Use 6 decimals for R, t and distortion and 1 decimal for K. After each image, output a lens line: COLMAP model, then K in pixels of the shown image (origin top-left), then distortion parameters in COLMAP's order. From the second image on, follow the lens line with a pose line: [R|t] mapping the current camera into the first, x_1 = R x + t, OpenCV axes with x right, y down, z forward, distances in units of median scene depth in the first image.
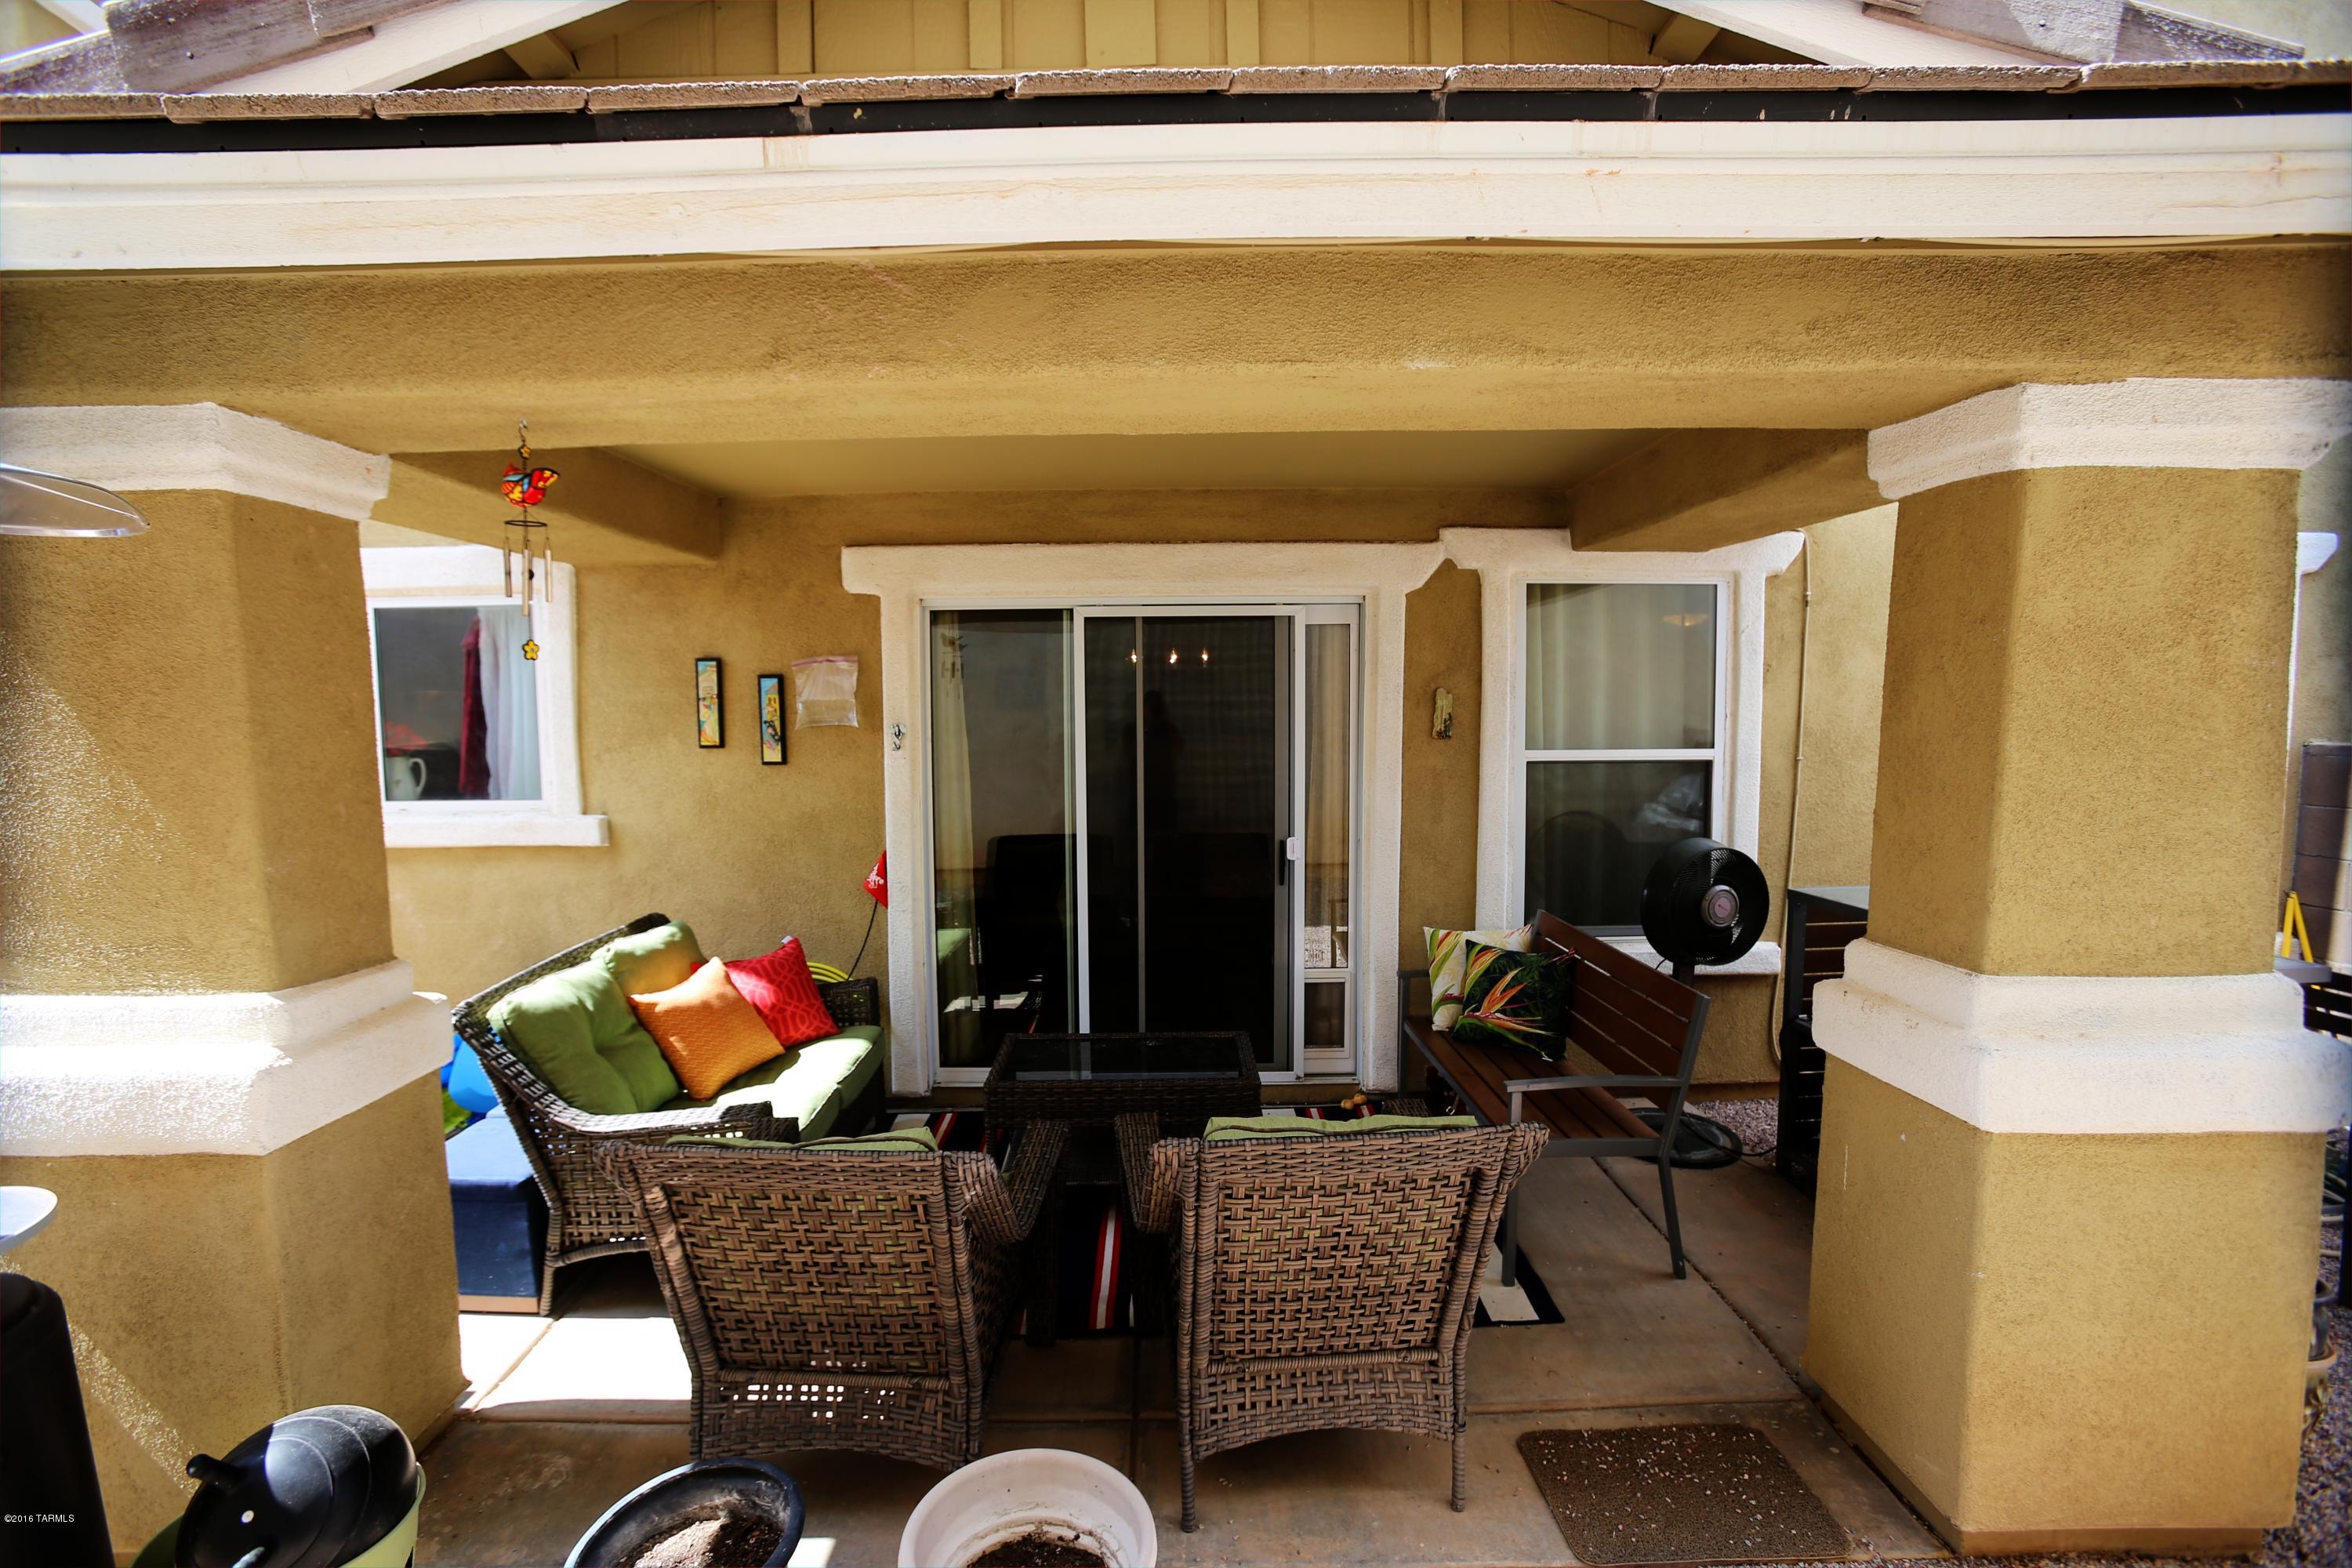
lens RADIAL K [[1086.1, 0, 1162.2], [0, 1086.1, 786.4], [0, 0, 1]] dist [-0.086744, 0.042393]
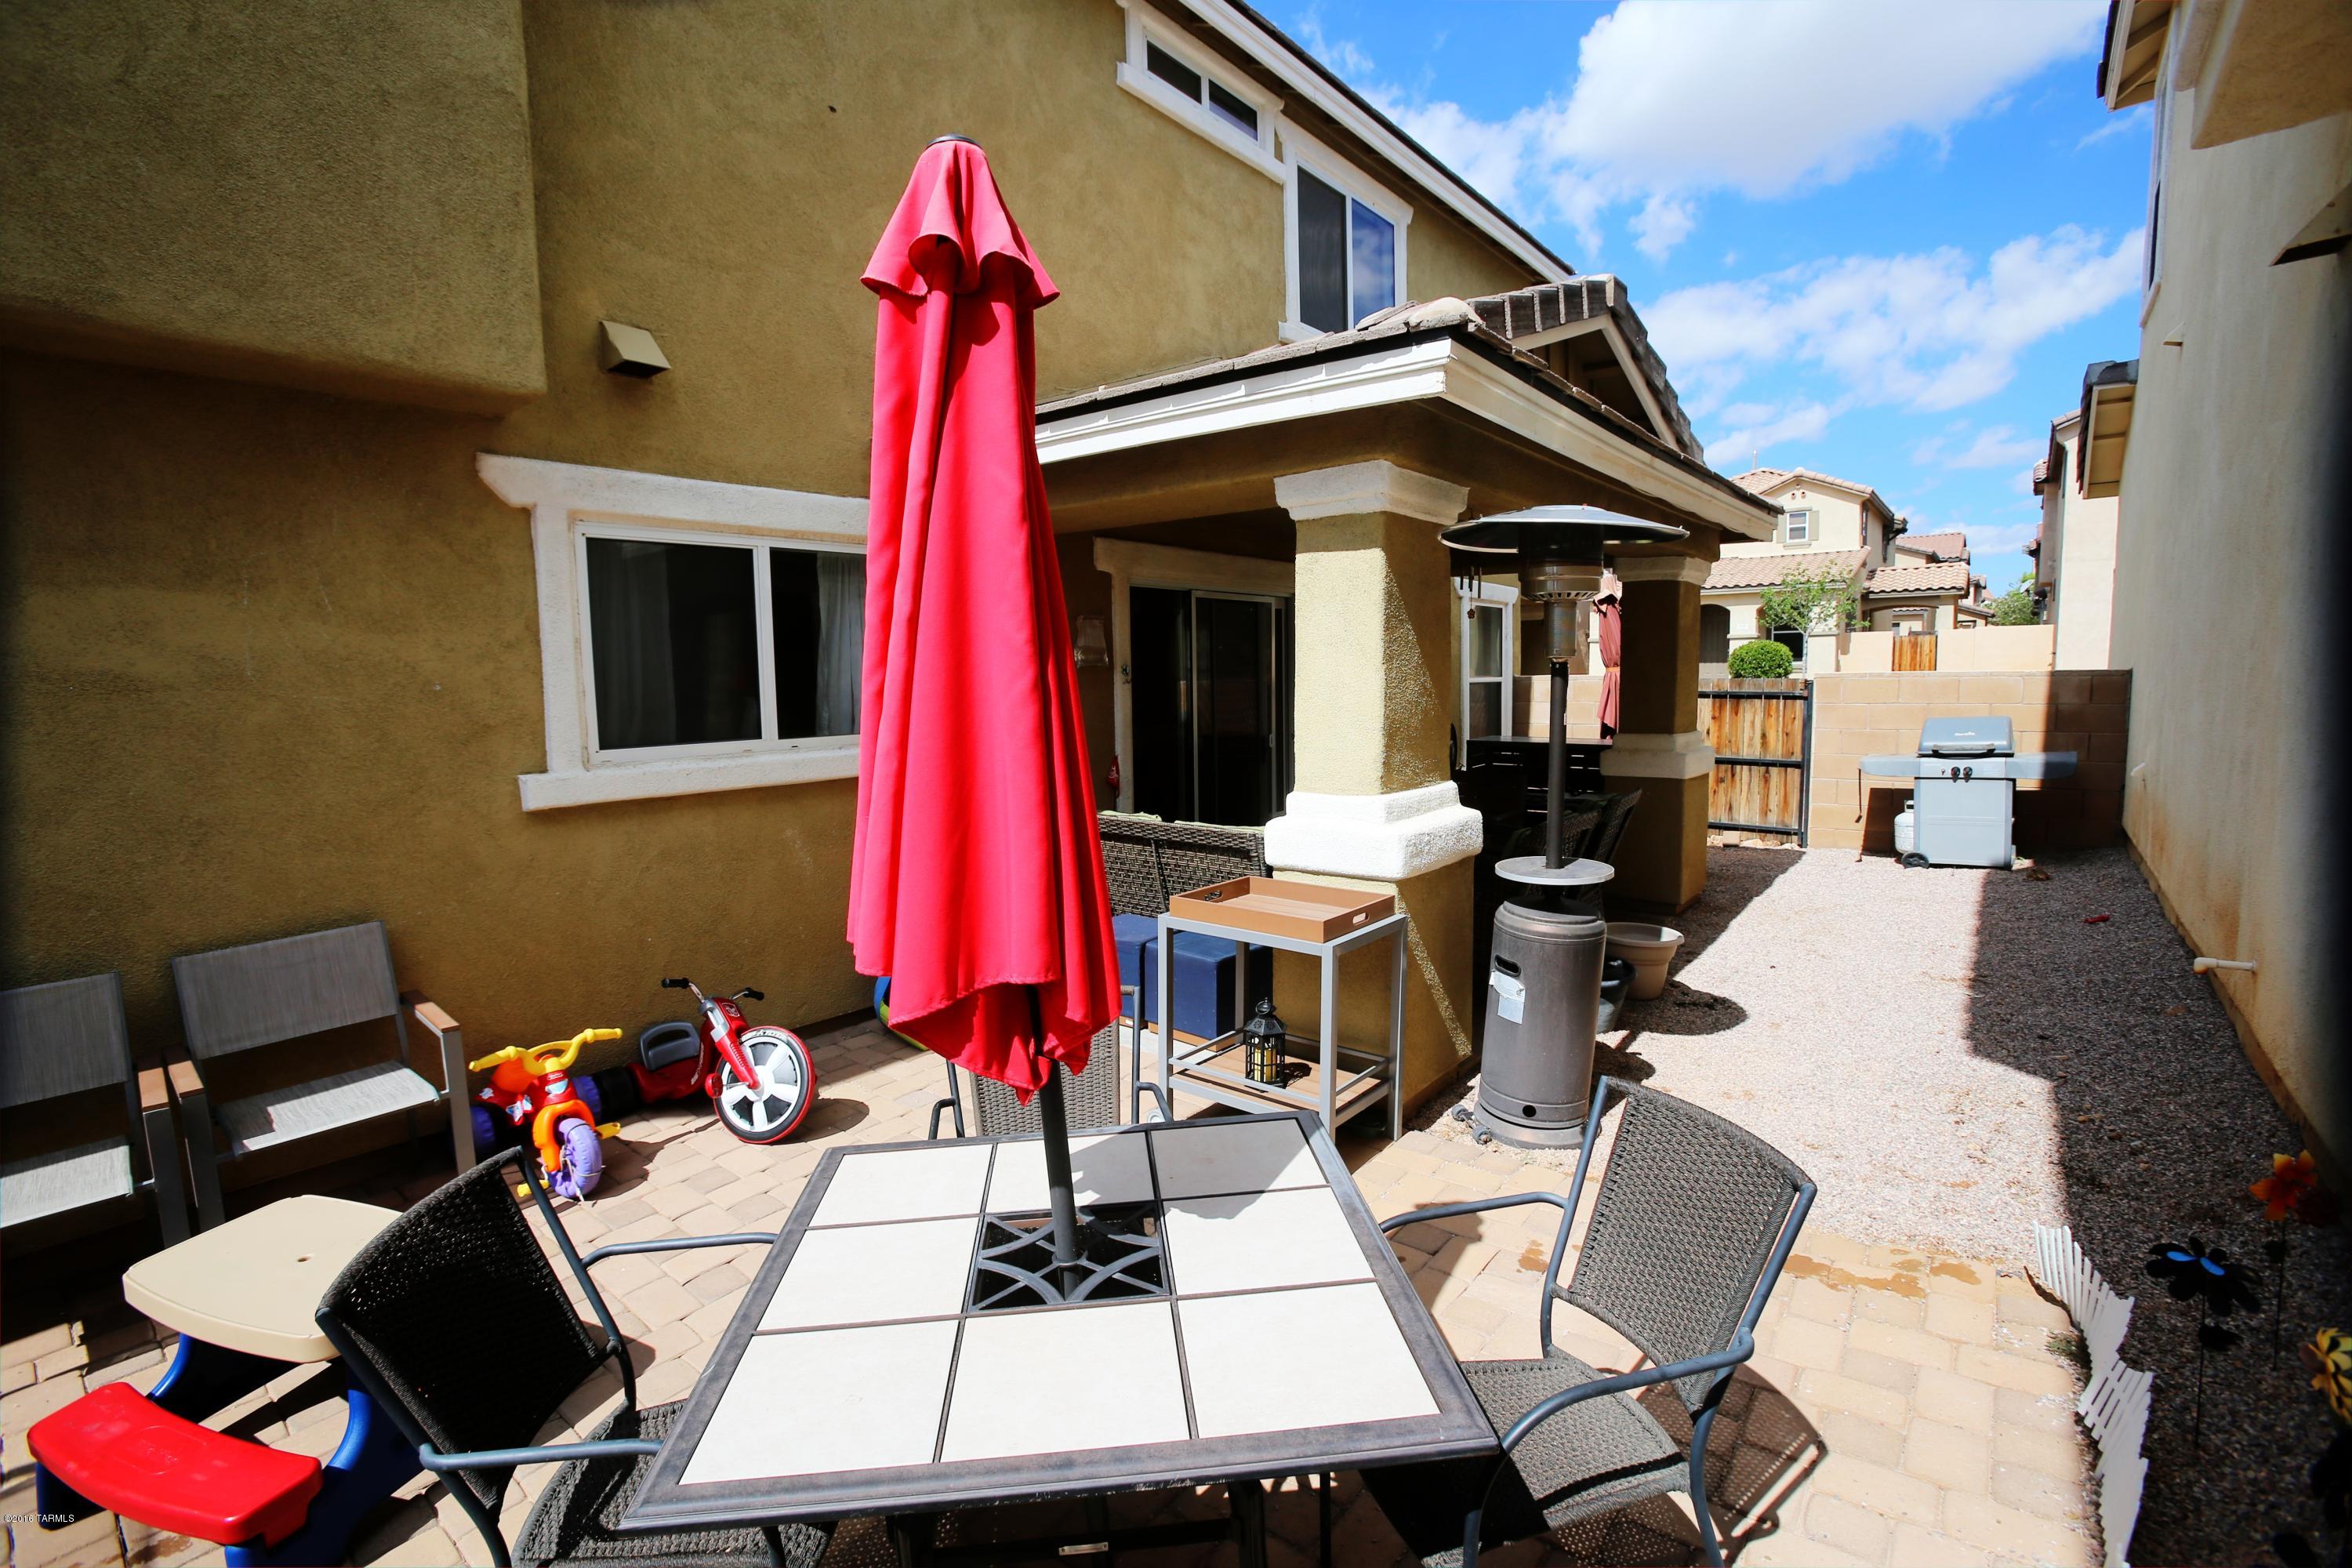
lens RADIAL K [[1086.1, 0, 1162.2], [0, 1086.1, 786.4], [0, 0, 1]] dist [-0.086744, 0.042393]
pose [[0.641337, -0.080765, 0.762996, -1.337550], [0.049270, 0.996727, 0.064092, 0.012171], [-0.765675, -0.003512, 0.643218, 0.039412]]
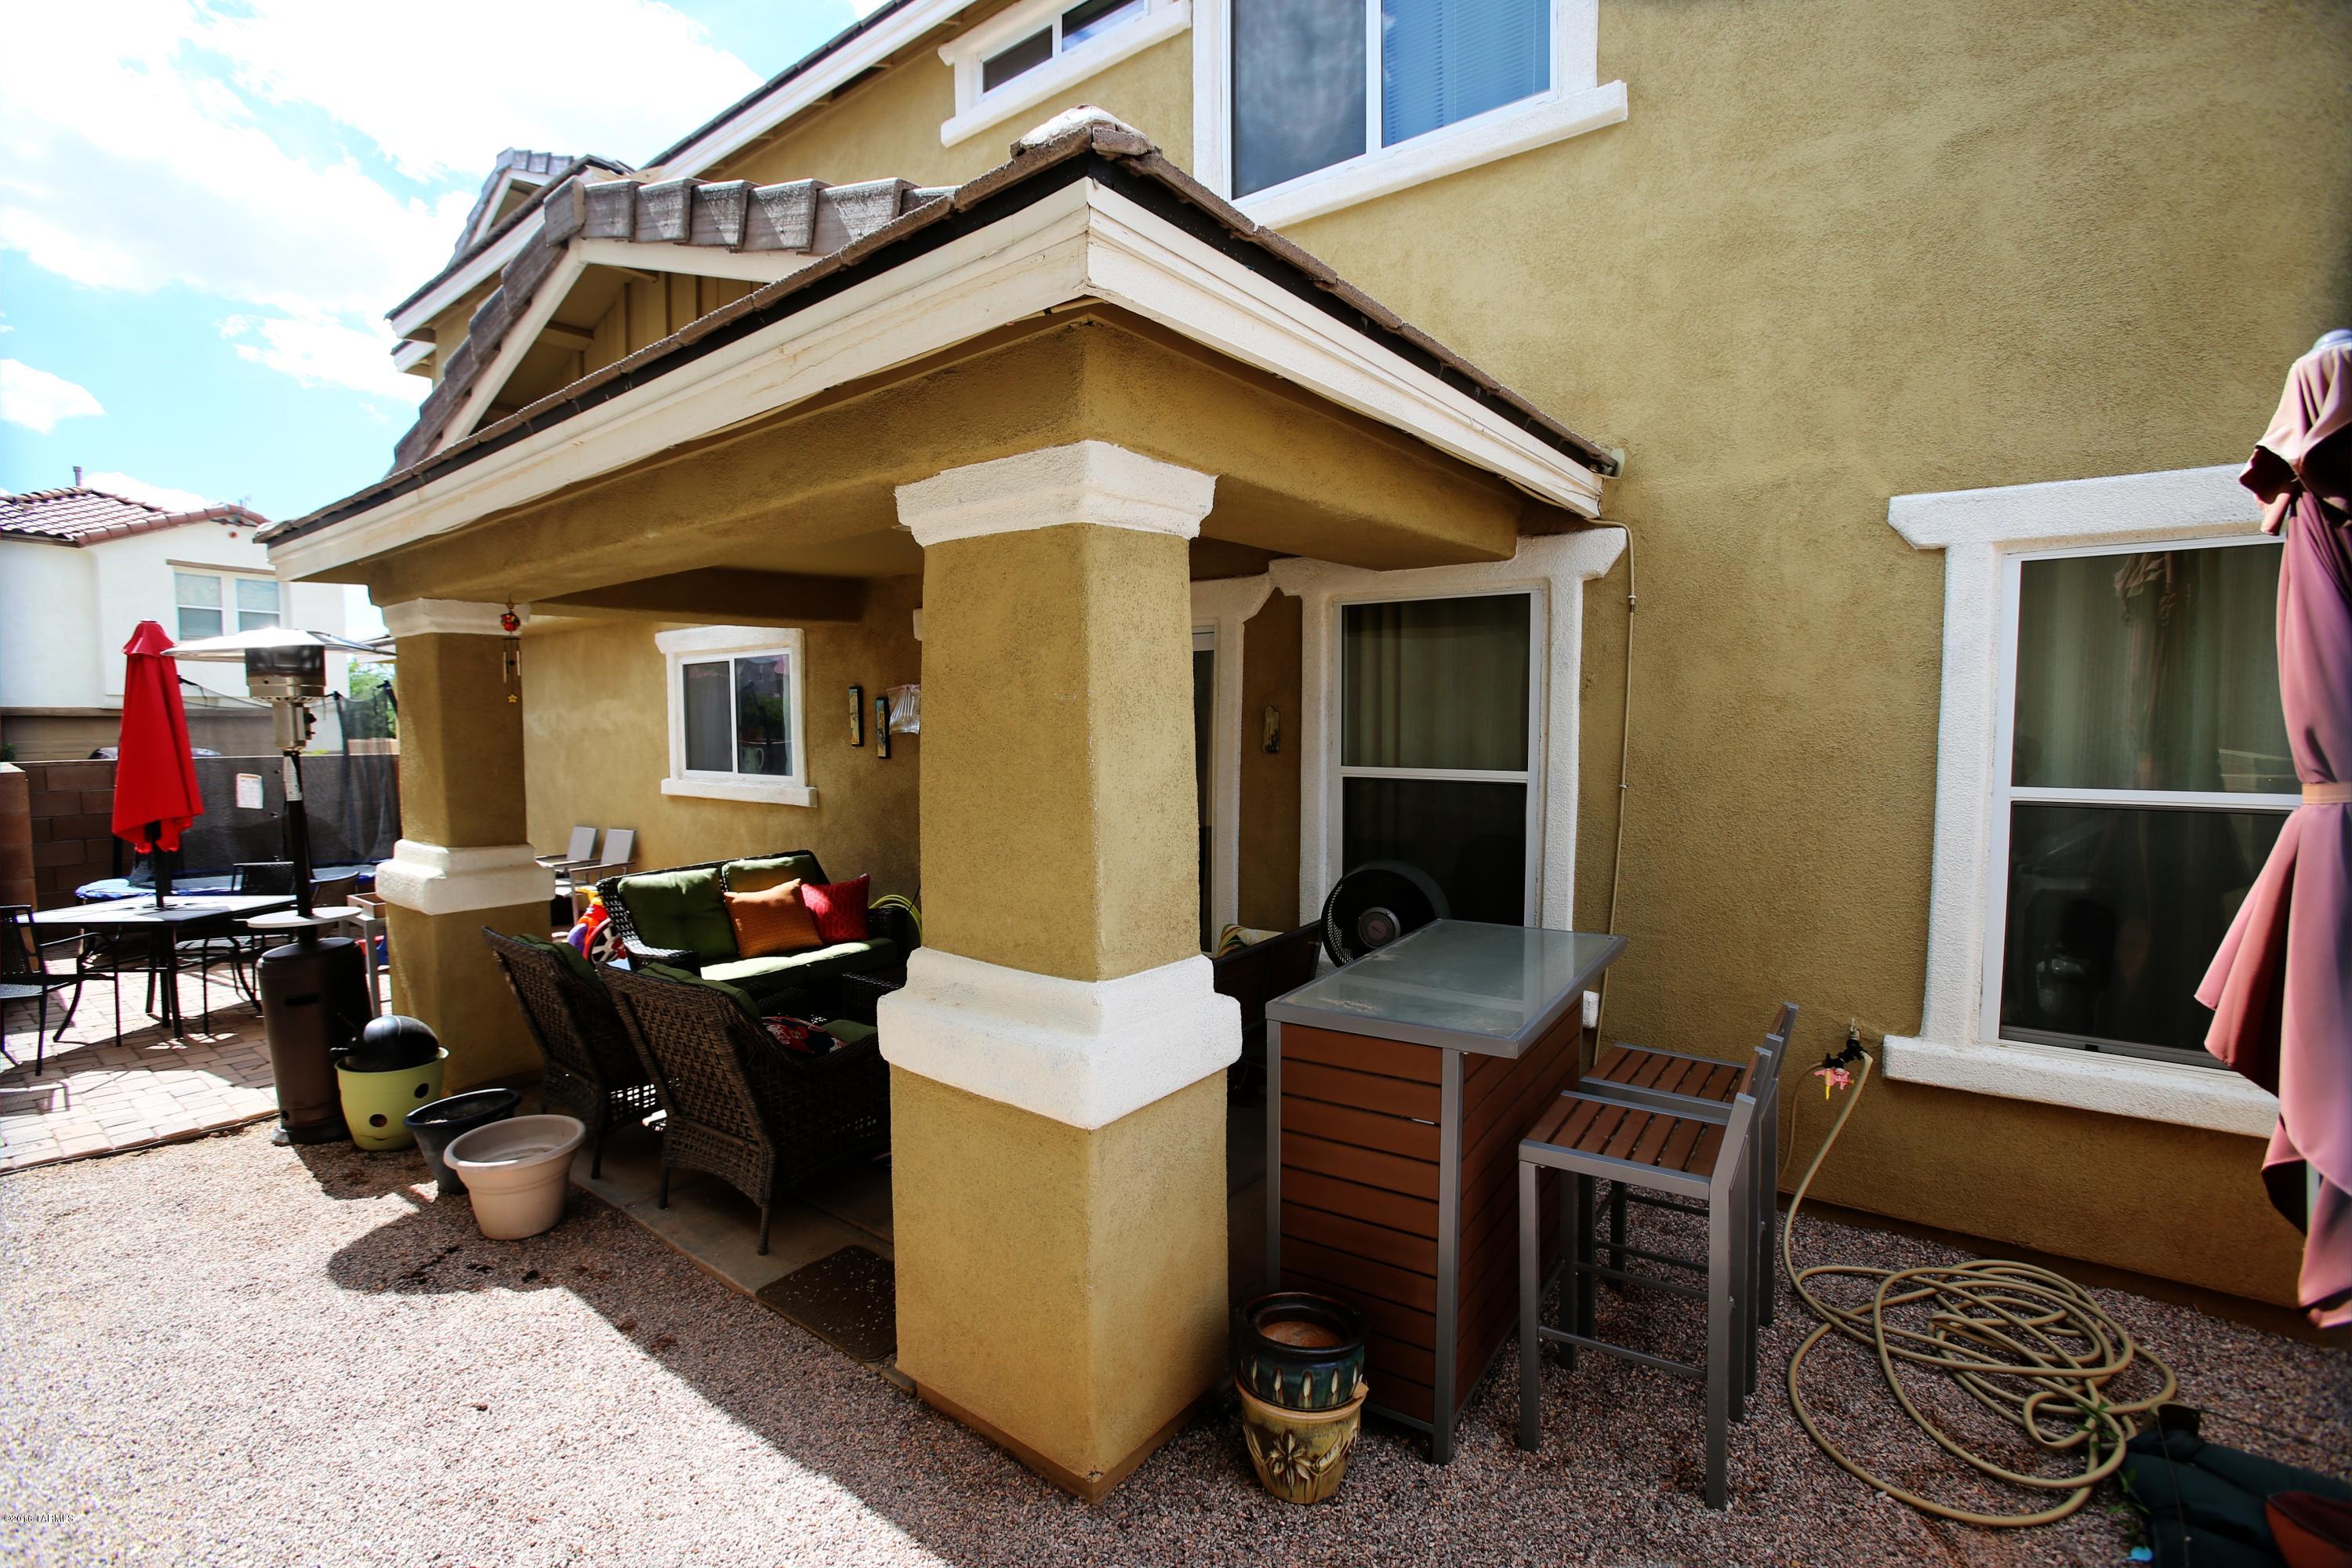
lens RADIAL K [[1086.1, 0, 1162.2], [0, 1086.1, 786.4], [0, 0, 1]] dist [-0.086744, 0.042393]
pose [[0.784431, 0.045742, -0.618526, 0.863630], [-0.046918, 0.998795, 0.014361, -0.021167], [0.618438, 0.017755, 0.785633, 0.072476]]
